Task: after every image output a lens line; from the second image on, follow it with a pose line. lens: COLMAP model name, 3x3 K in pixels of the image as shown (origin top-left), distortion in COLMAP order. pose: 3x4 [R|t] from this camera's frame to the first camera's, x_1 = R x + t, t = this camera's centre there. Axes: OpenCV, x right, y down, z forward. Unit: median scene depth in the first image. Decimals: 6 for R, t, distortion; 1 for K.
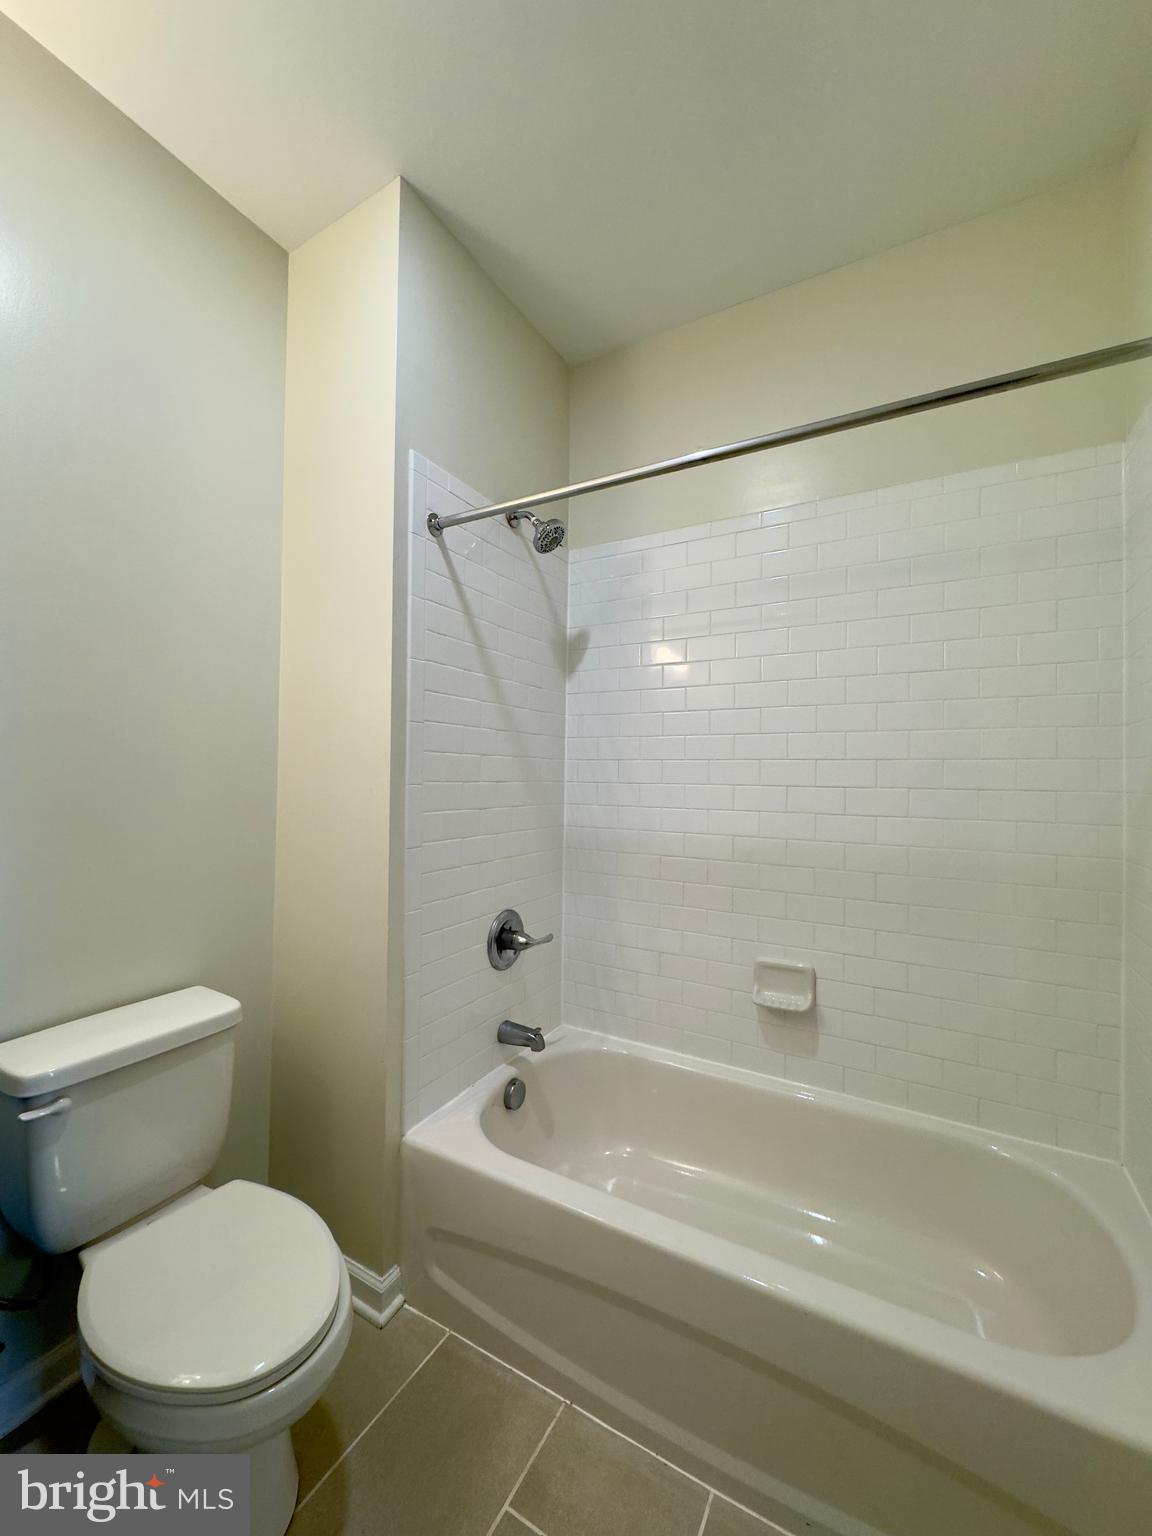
lens RADIAL K [[615.8, 0, 575.4], [0, 615.8, 771.5], [0, 0, 1]] dist [0.007930, -0.000424]
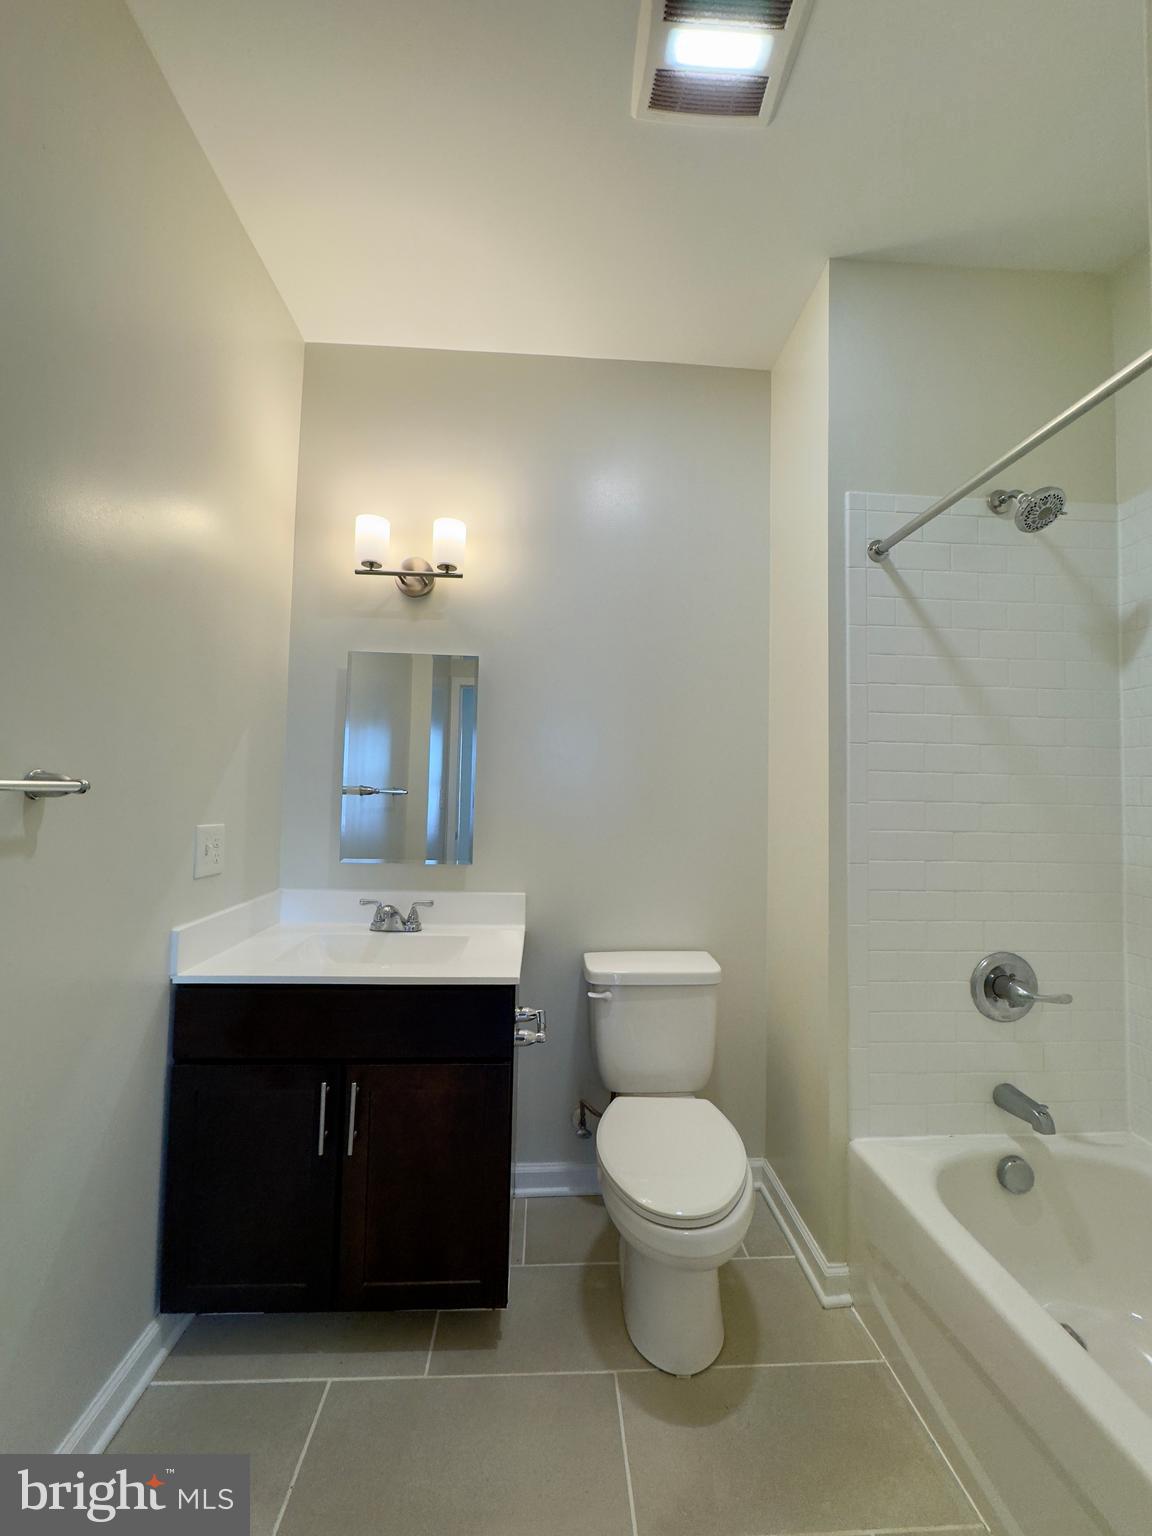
lens RADIAL K [[615.8, 0, 573.6], [0, 615.8, 768.1], [0, 0, 1]] dist [0.007930, -0.000424]
pose [[0.547202, -0.031444, -0.836410, 0.304184], [-0.005317, 0.999143, -0.041041, 0.006737], [0.836984, 0.026905, 0.546566, 0.018753]]
